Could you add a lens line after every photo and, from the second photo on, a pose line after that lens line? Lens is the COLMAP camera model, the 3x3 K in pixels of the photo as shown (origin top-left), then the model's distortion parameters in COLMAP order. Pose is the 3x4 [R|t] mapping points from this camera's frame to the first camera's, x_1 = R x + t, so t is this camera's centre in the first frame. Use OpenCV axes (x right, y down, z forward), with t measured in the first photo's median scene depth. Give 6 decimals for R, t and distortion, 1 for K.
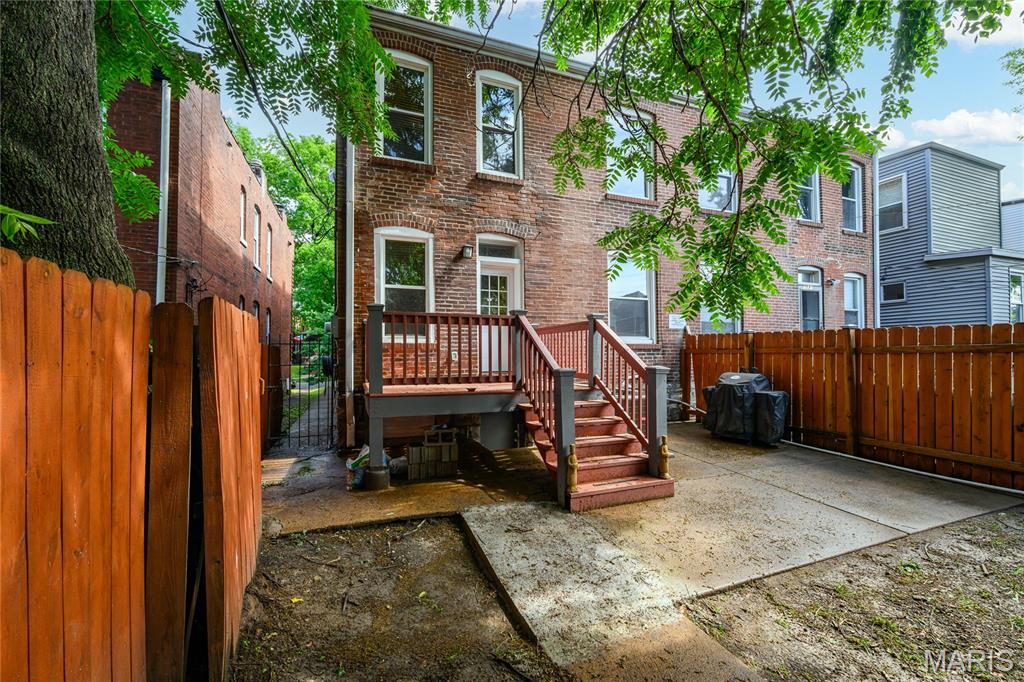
lens RADIAL K [[425.5, 0, 521.0], [0, 425.5, 343.4], [0, 0, 1]] dist [0.001201, -0.000282]
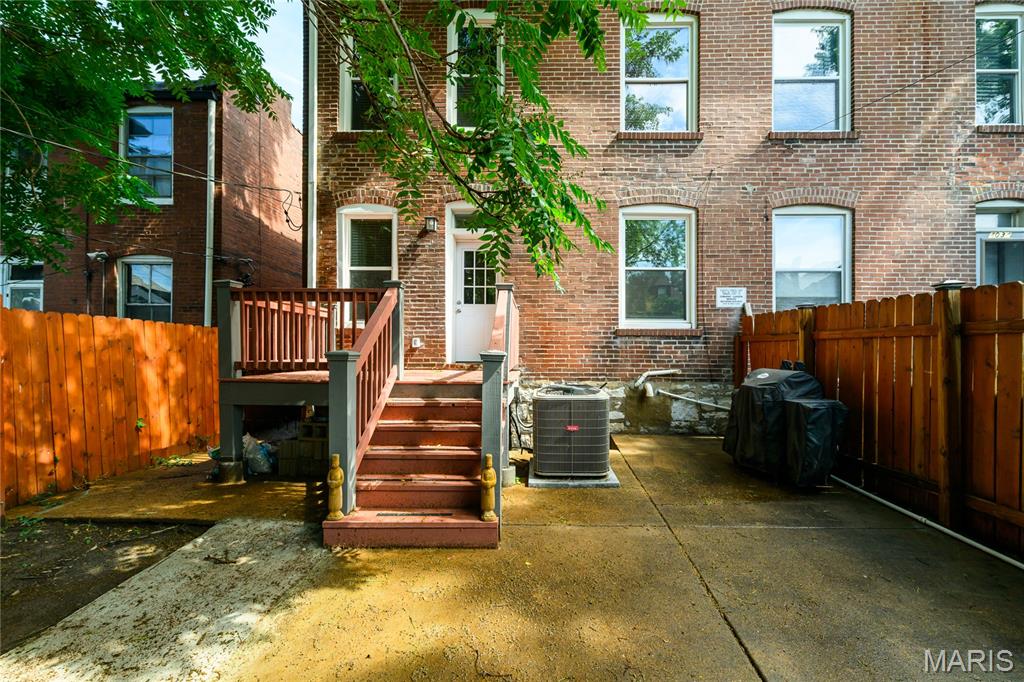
lens RADIAL K [[425.5, 0, 535.2], [0, 425.5, 348.9], [0, 0, 1]] dist [0.001201, -0.000282]
pose [[0.928057, 0.007446, -0.372365, 0.417981], [0.001378, 0.999725, 0.023425, 0.023076], [0.372437, -0.022253, 0.927791, 0.266495]]
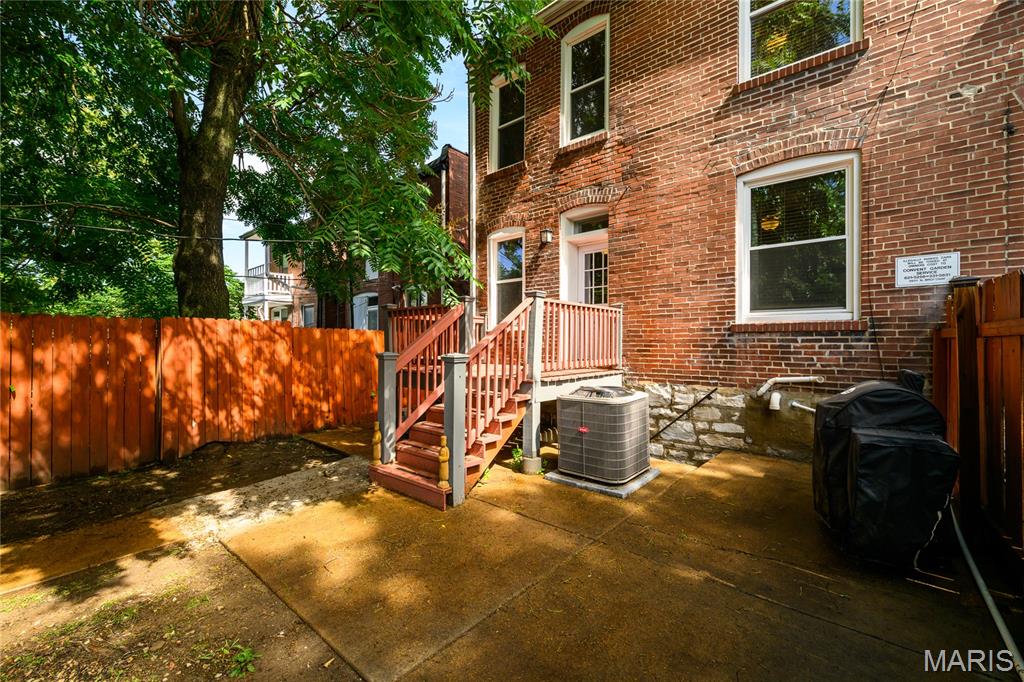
lens RADIAL K [[425.5, 0, 498.1], [0, 425.5, 344.5], [0, 0, 1]] dist [0.001201, -0.000282]
pose [[0.452691, 0.006841, -0.891641, 0.728129], [0.022646, 0.999560, 0.019166, 0.013895], [0.891380, -0.028869, 0.452337, 0.464112]]
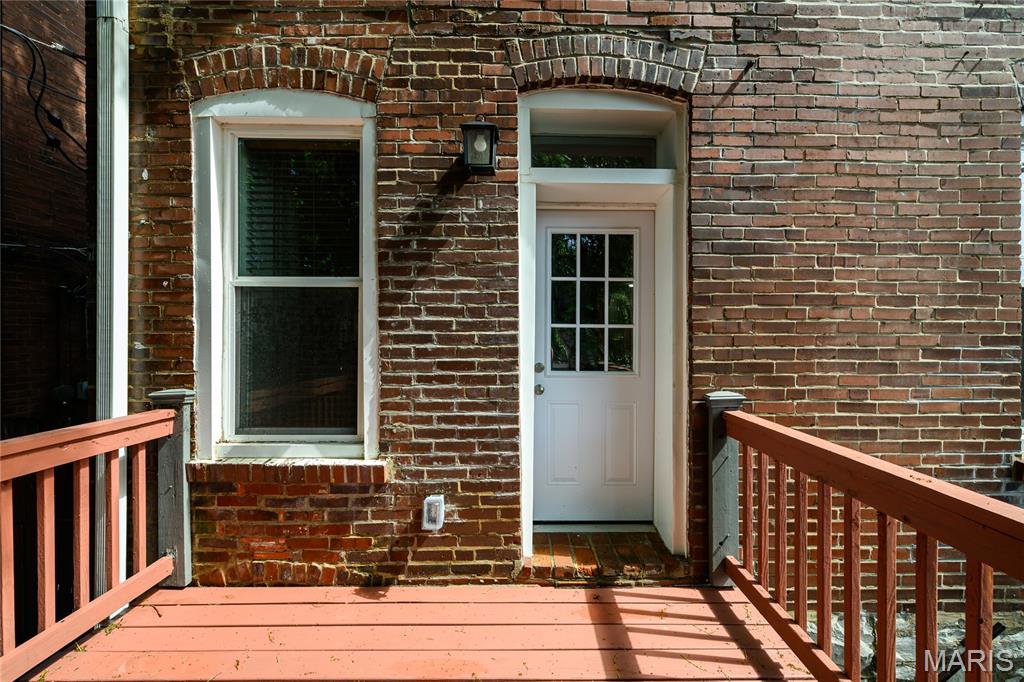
lens RADIAL K [[425.5, 0, 520.8], [0, 425.5, 333.8], [0, 0, 1]] dist [0.001201, -0.000282]
pose [[0.940534, 0.009278, -0.339574, -0.001055], [0.001885, 0.999469, 0.032527, -0.104042], [0.339695, -0.031233, 0.940017, 0.760864]]
